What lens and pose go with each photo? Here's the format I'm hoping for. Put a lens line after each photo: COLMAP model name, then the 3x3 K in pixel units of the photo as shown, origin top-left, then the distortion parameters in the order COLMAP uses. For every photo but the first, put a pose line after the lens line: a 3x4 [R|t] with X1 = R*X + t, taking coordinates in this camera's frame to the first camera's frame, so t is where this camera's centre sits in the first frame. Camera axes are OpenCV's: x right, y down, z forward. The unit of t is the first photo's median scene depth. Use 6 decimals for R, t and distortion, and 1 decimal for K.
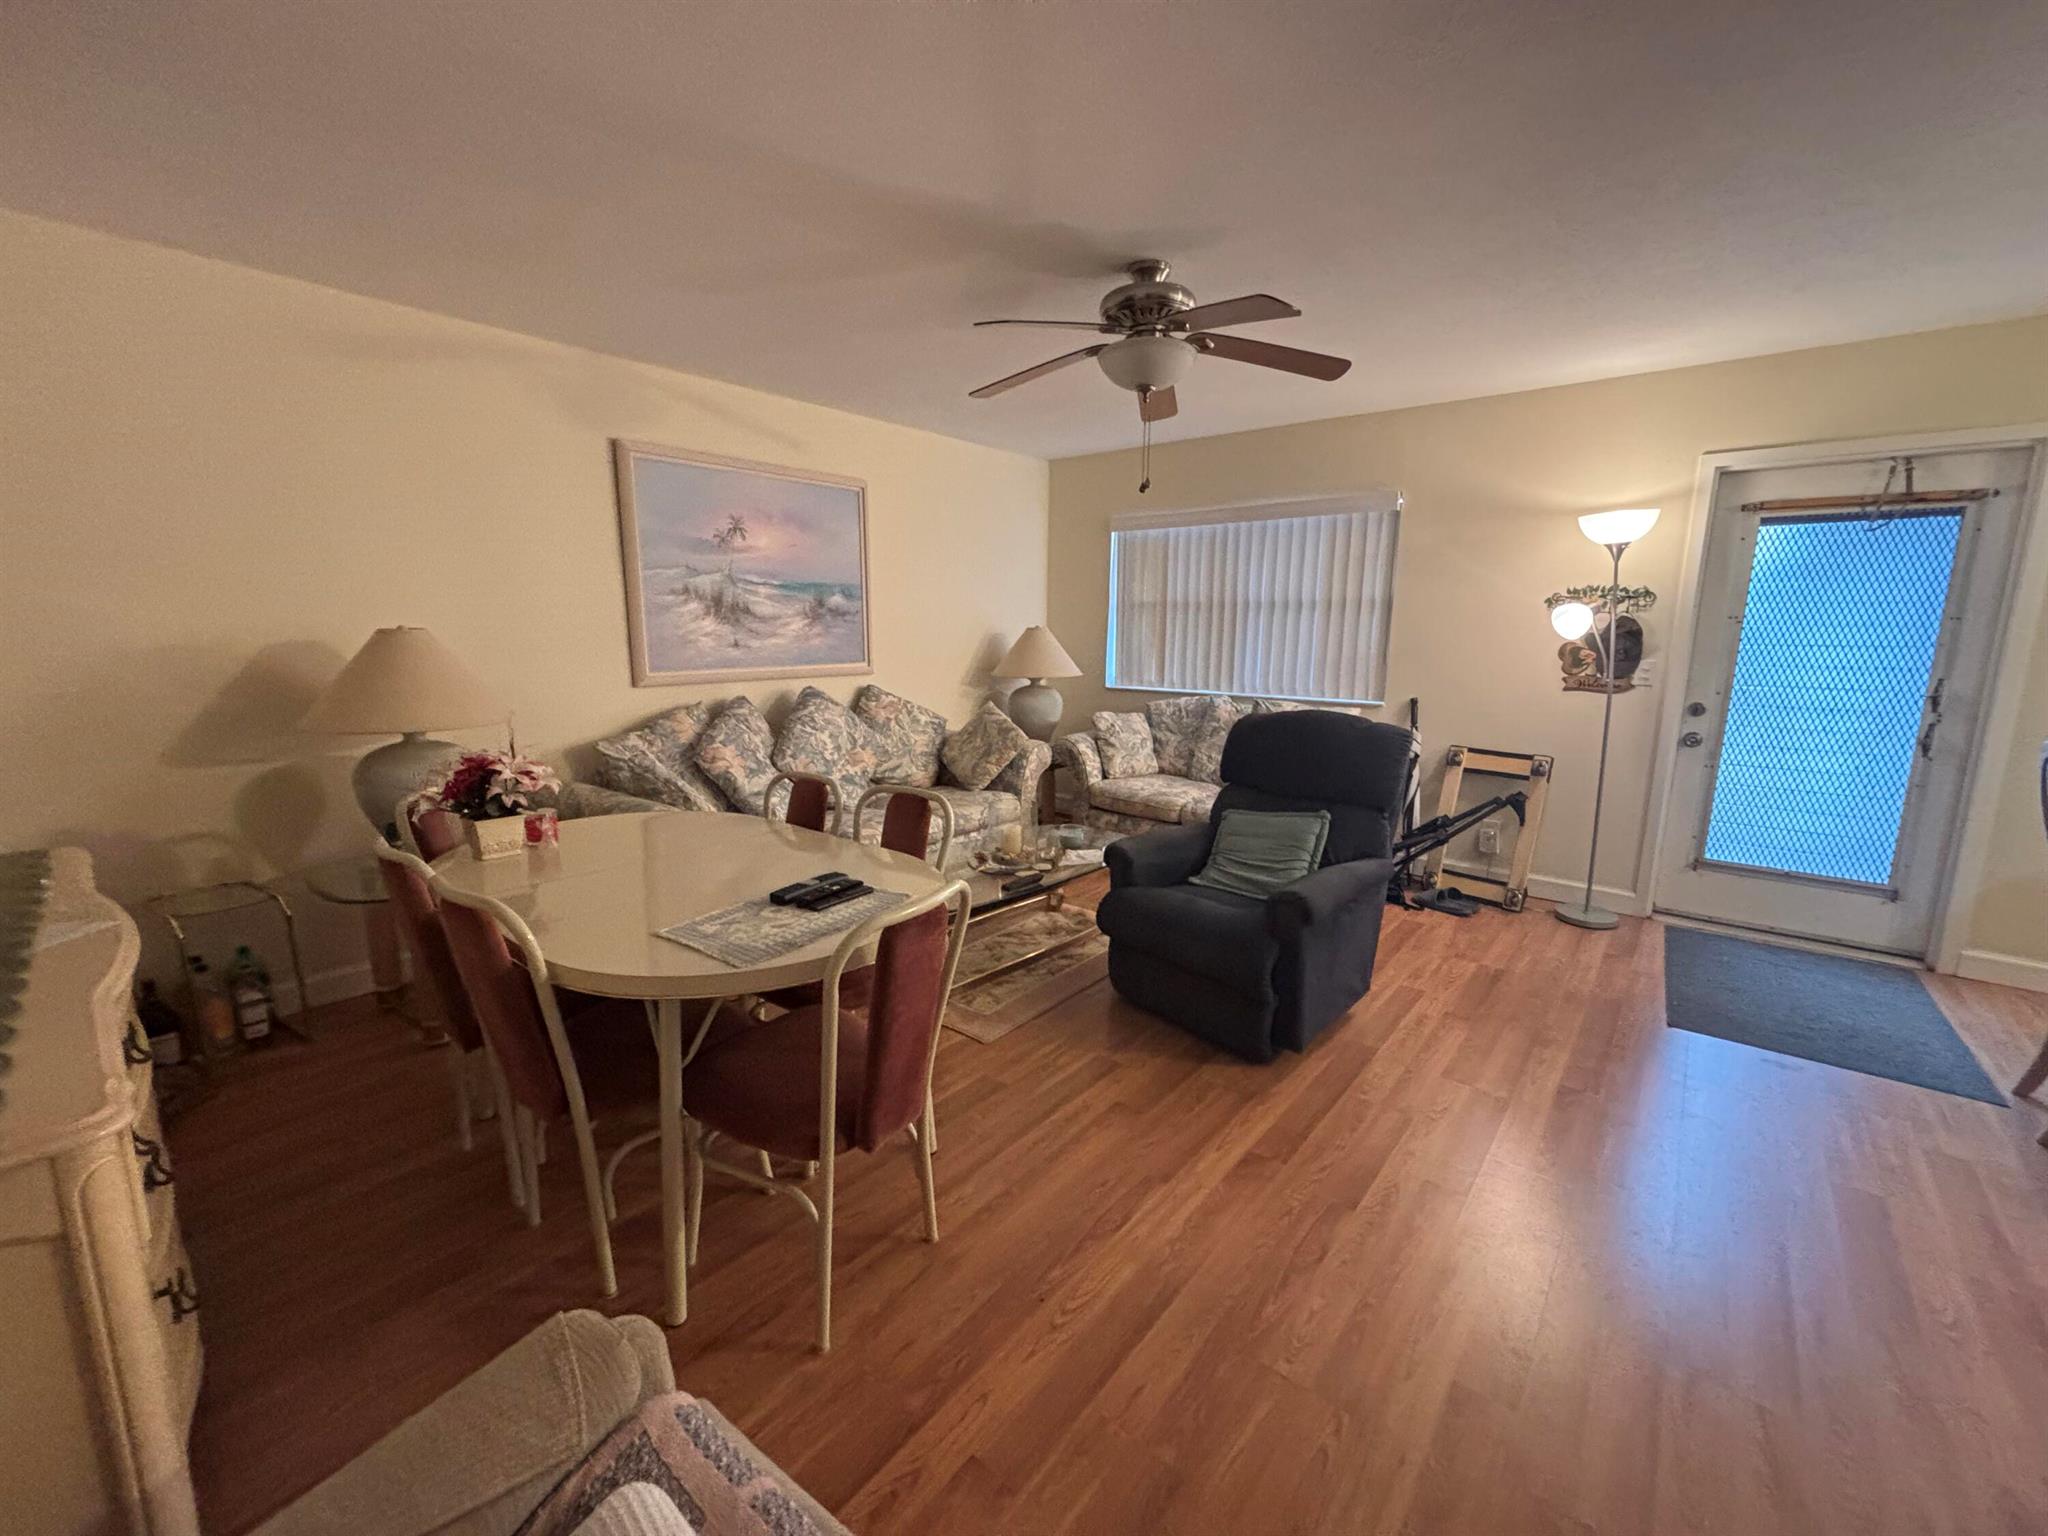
lens RADIAL K [[807.7, 0, 1024.0], [0, 807.7, 768.0], [0, 0, 1]] dist [0.053906, -0.000039]
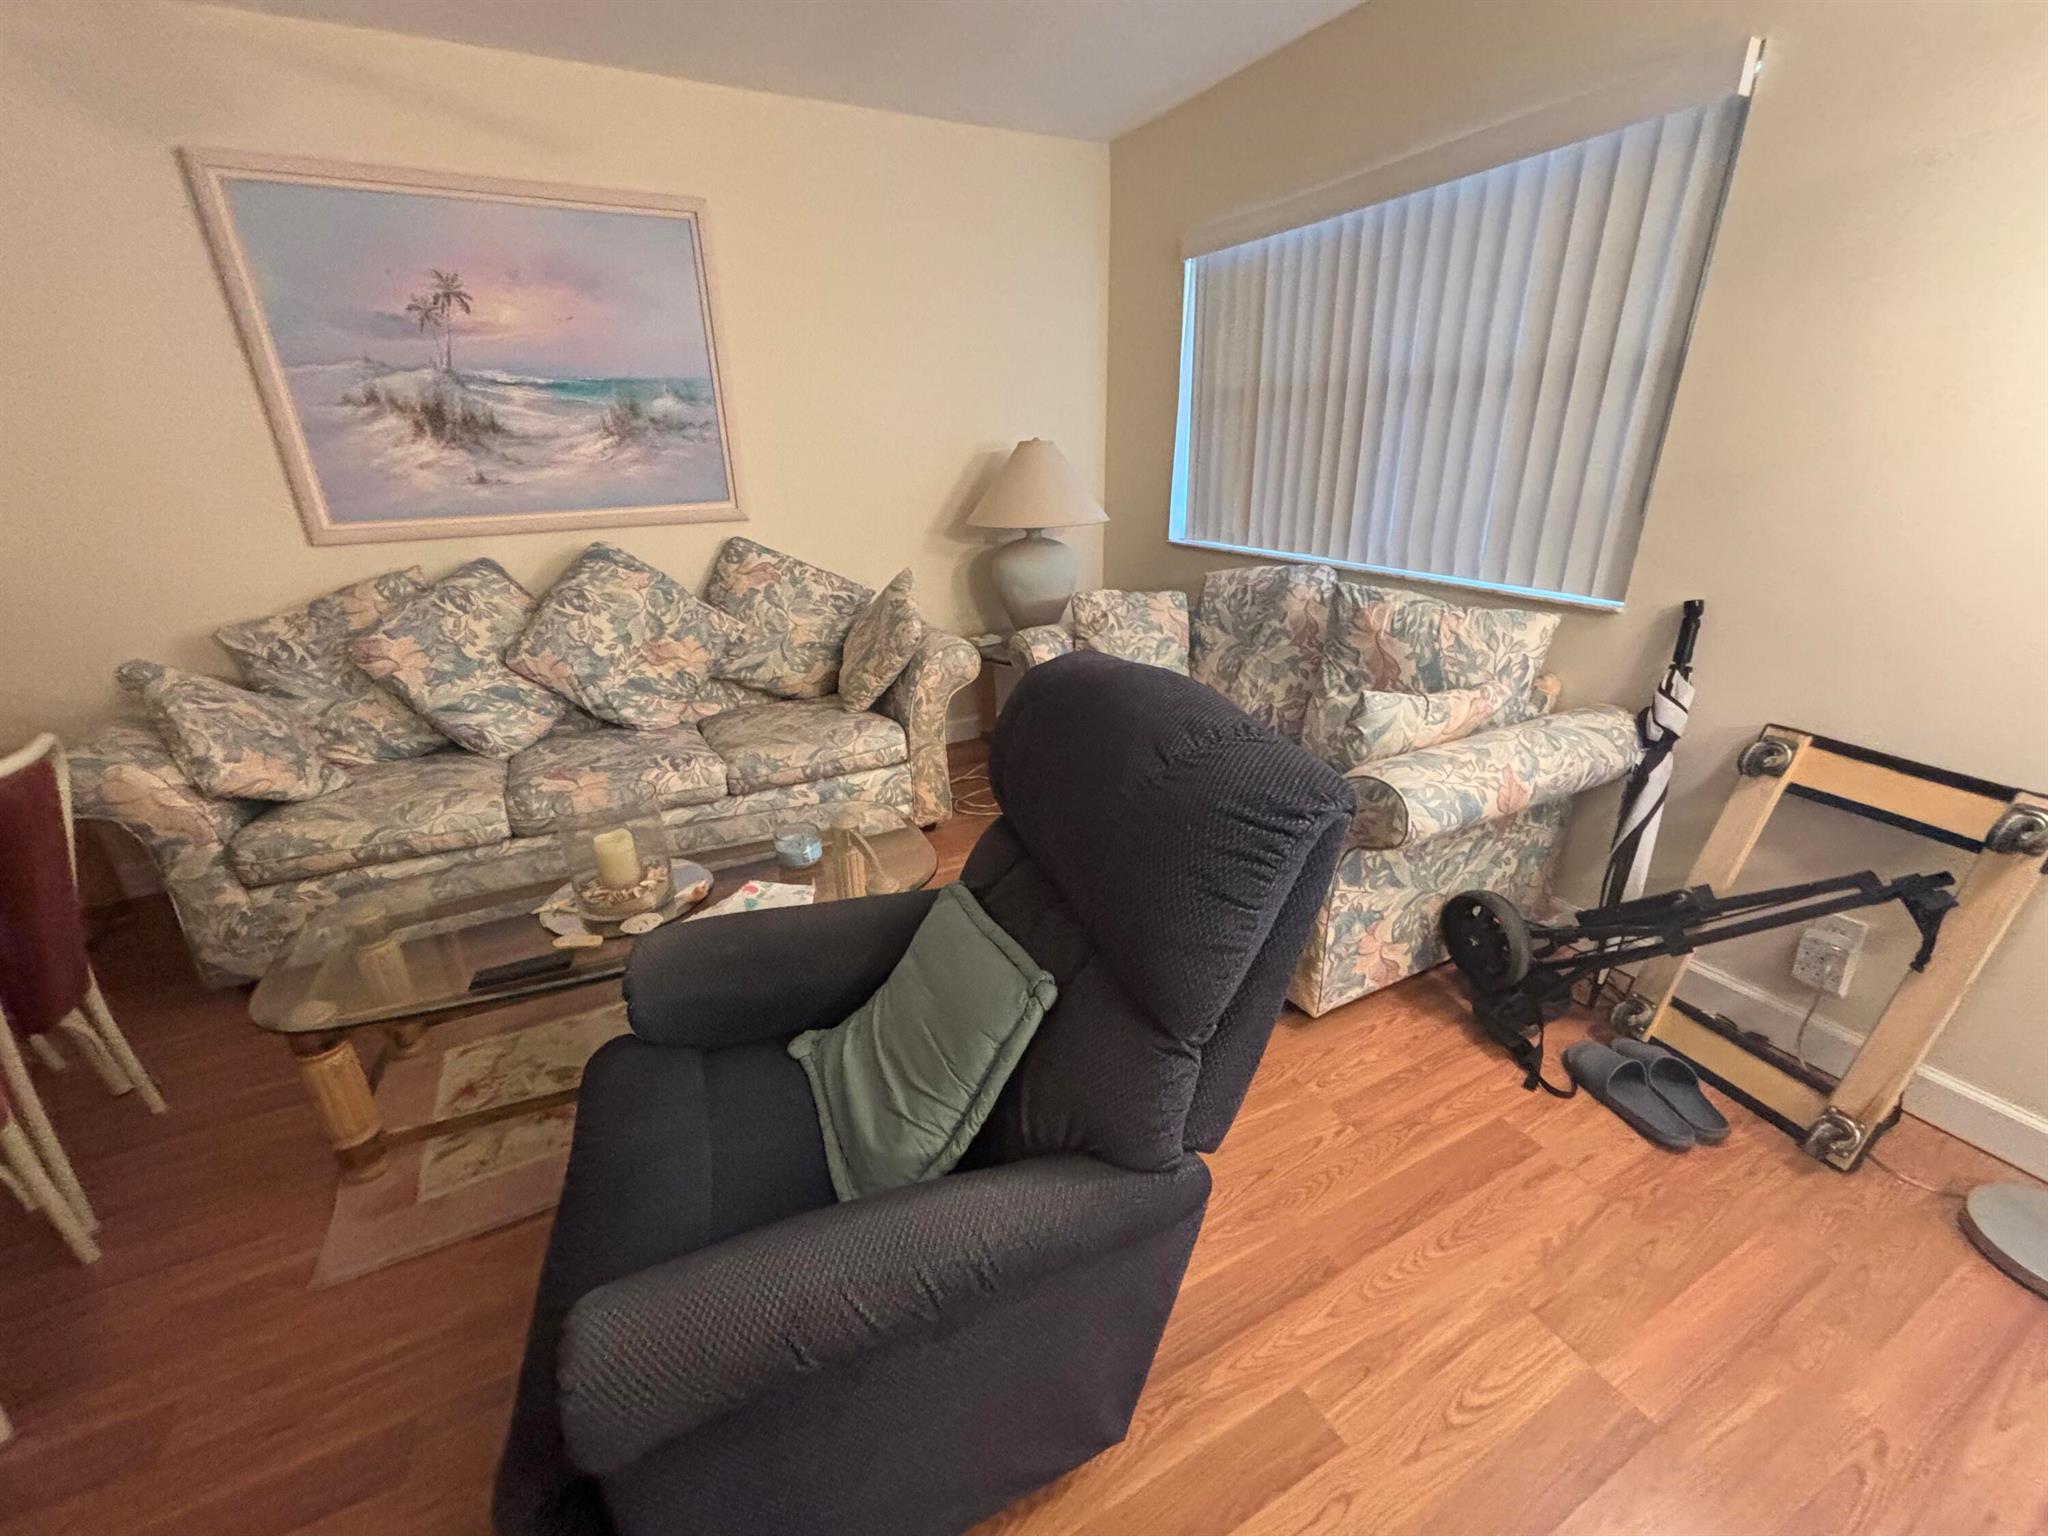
lens RADIAL K [[835.7, 0, 1024.0], [0, 835.7, 768.0], [0, 0, 1]] dist [-0.029427, 0.023543]
pose [[0.921044, 0.120969, -0.370194, 0.339725], [-0.046187, 0.977757, 0.204592, -0.075101], [0.386709, -0.171340, 0.906145, 0.483196]]
